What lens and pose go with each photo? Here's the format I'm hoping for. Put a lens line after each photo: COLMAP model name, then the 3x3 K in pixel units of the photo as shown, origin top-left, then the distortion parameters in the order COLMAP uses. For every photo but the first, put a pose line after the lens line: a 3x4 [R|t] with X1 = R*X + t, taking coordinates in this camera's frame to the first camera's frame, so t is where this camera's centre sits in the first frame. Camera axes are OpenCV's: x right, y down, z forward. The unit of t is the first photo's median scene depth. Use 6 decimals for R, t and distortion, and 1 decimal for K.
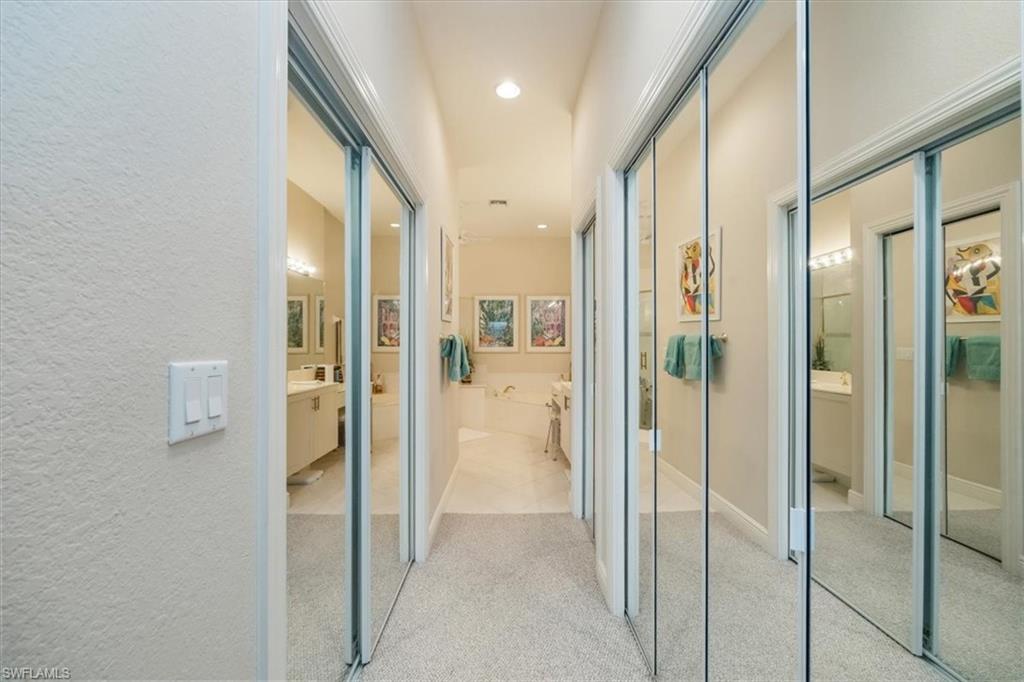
lens RADIAL K [[415.3, 0, 512.5], [0, 415.3, 343.3], [0, 0, 1]] dist [-0.001566, 0.000285]
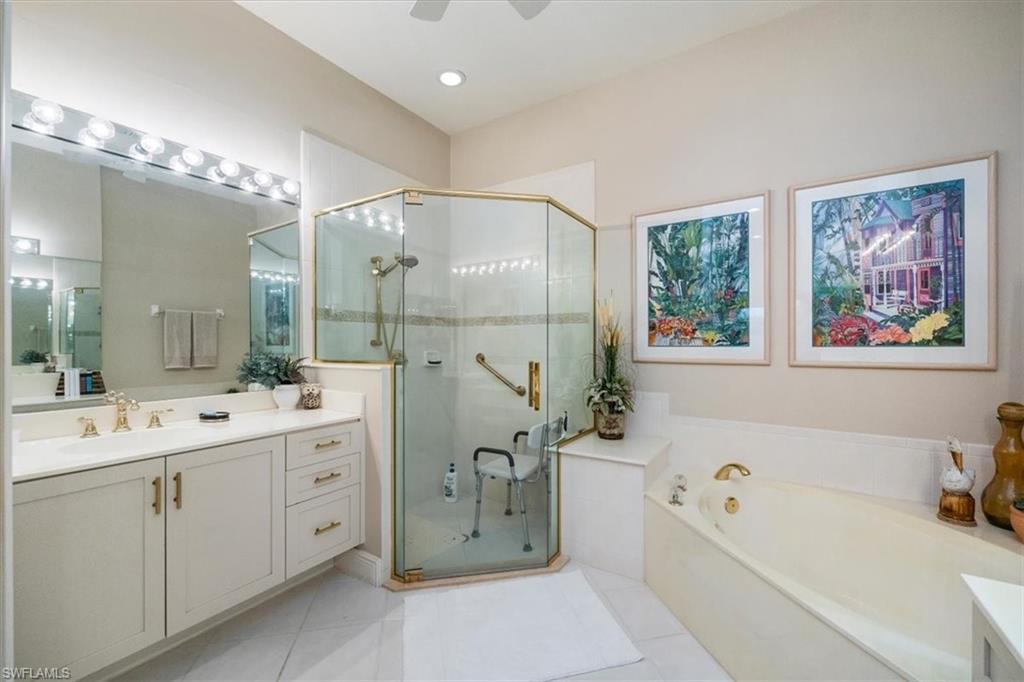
lens RADIAL K [[415.3, 0, 510.7], [0, 415.3, 343.7], [0, 0, 1]] dist [-0.001566, 0.000285]
pose [[0.834675, -0.001445, -0.550740, 0.026706], [0.003549, 0.999990, 0.002755, 0.004057], [0.550731, -0.004253, 0.834672, 0.602994]]
